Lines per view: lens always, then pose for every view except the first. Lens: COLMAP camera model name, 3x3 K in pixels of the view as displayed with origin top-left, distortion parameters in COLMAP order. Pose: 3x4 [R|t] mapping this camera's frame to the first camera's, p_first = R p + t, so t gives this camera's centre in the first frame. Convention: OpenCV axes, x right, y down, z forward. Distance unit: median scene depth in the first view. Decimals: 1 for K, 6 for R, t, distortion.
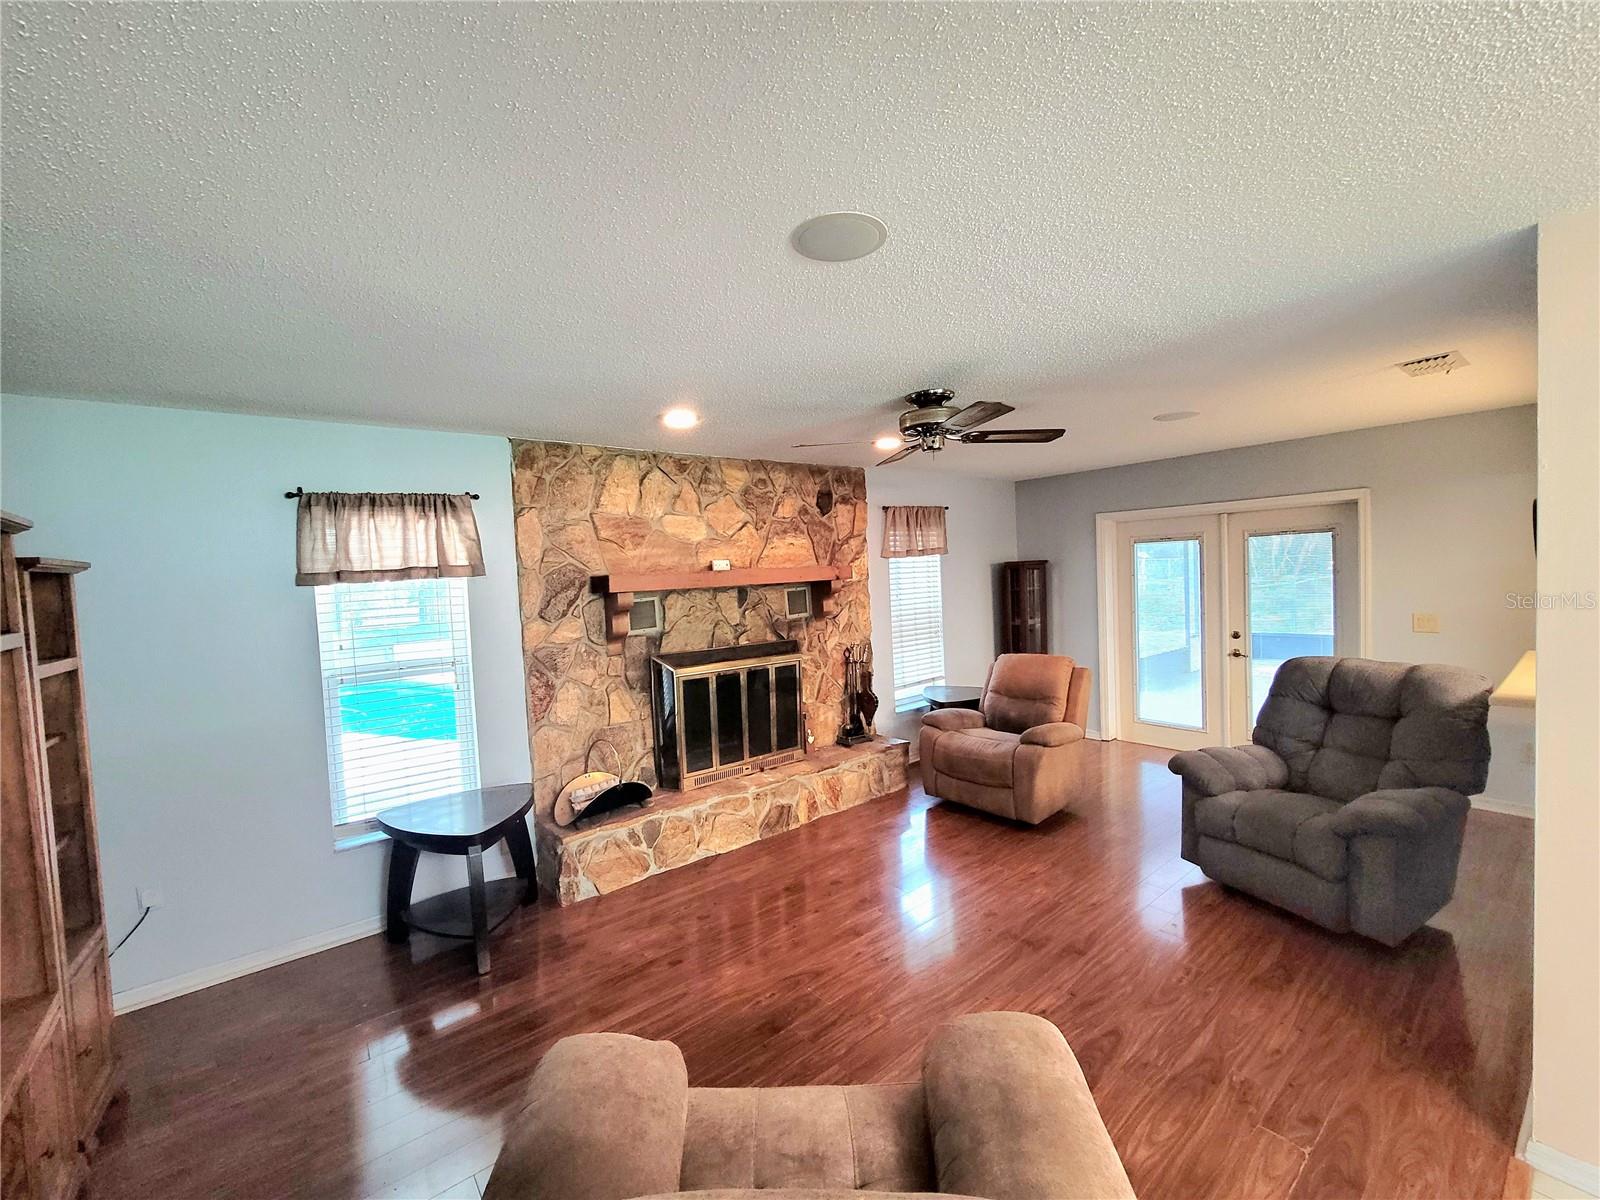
lens RADIAL K [[653.9, 0, 797.4], [0, 653.9, 602.9], [0, 0, 1]] dist [0.000290, 0.000007]
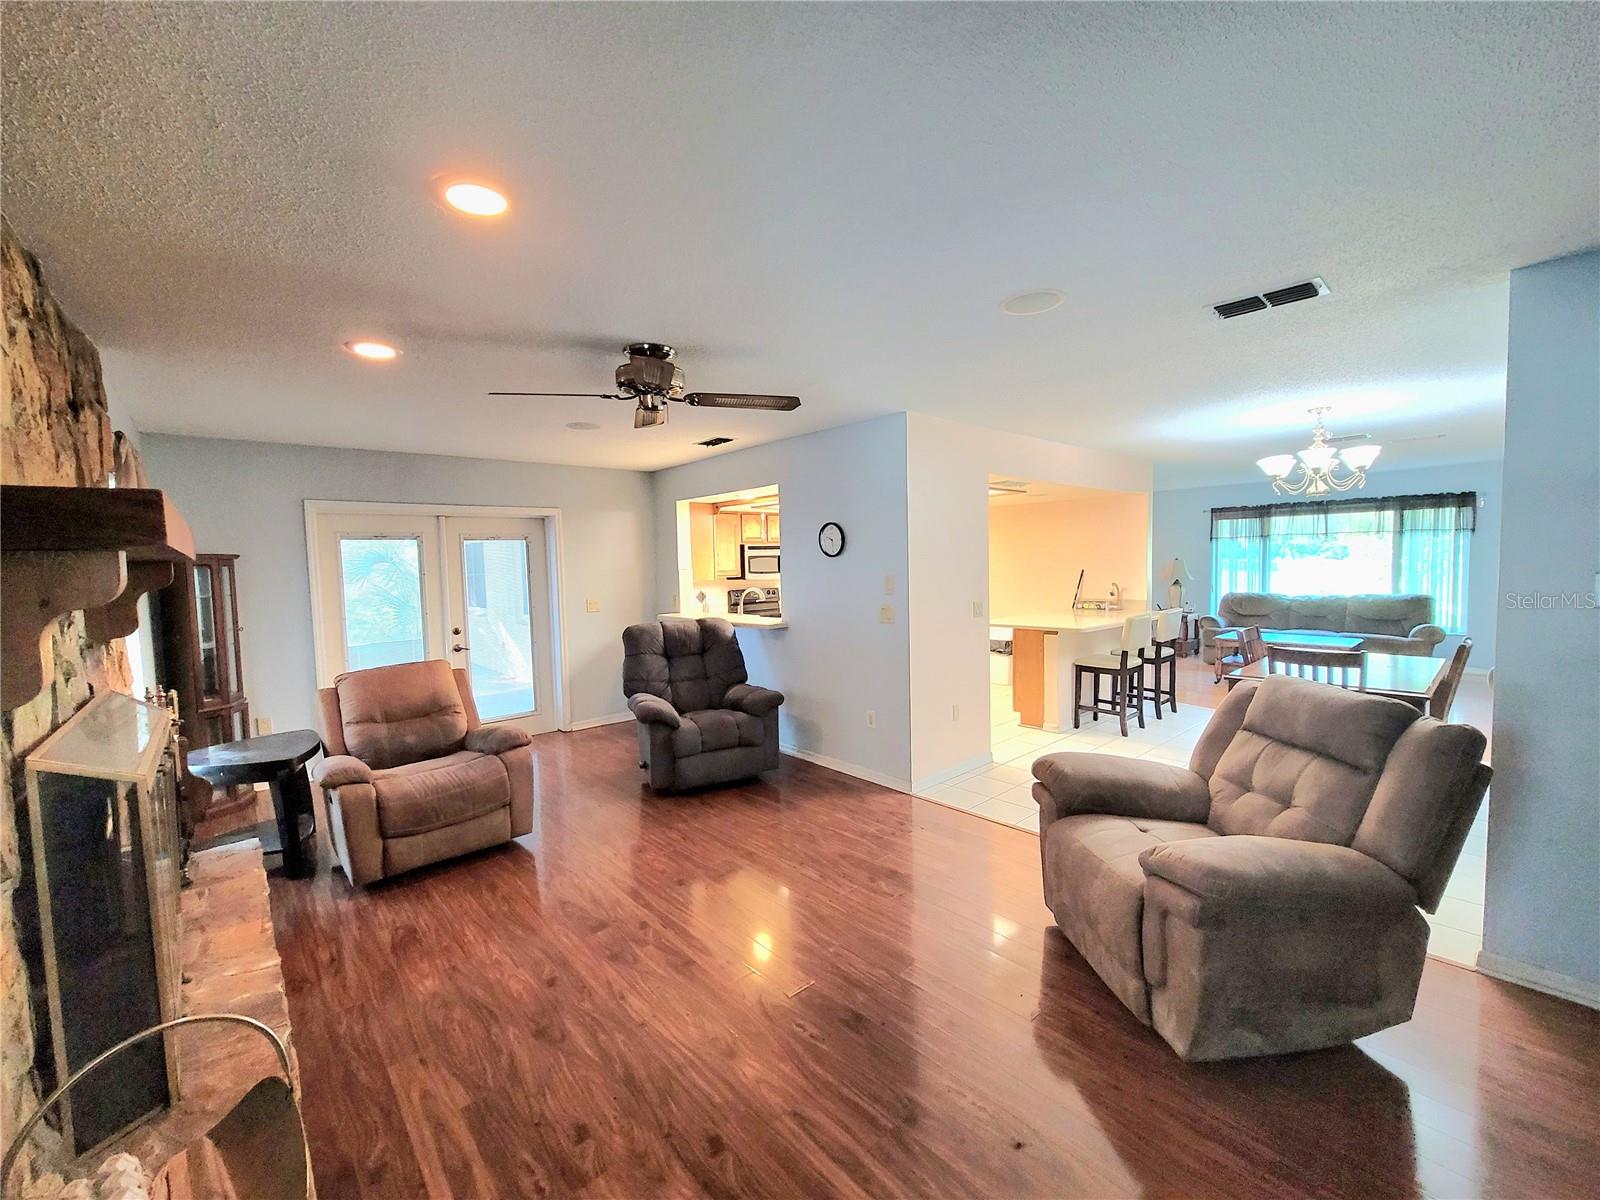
lens RADIAL K [[653.9, 0, 804.0], [0, 653.9, 597.5], [0, 0, 1]] dist [0.000290, 0.000007]
pose [[-0.067932, -0.011769, 0.997621, -0.481017], [0.062889, 0.997891, 0.016055, 0.013935], [-0.995706, 0.063830, -0.067048, 0.546222]]
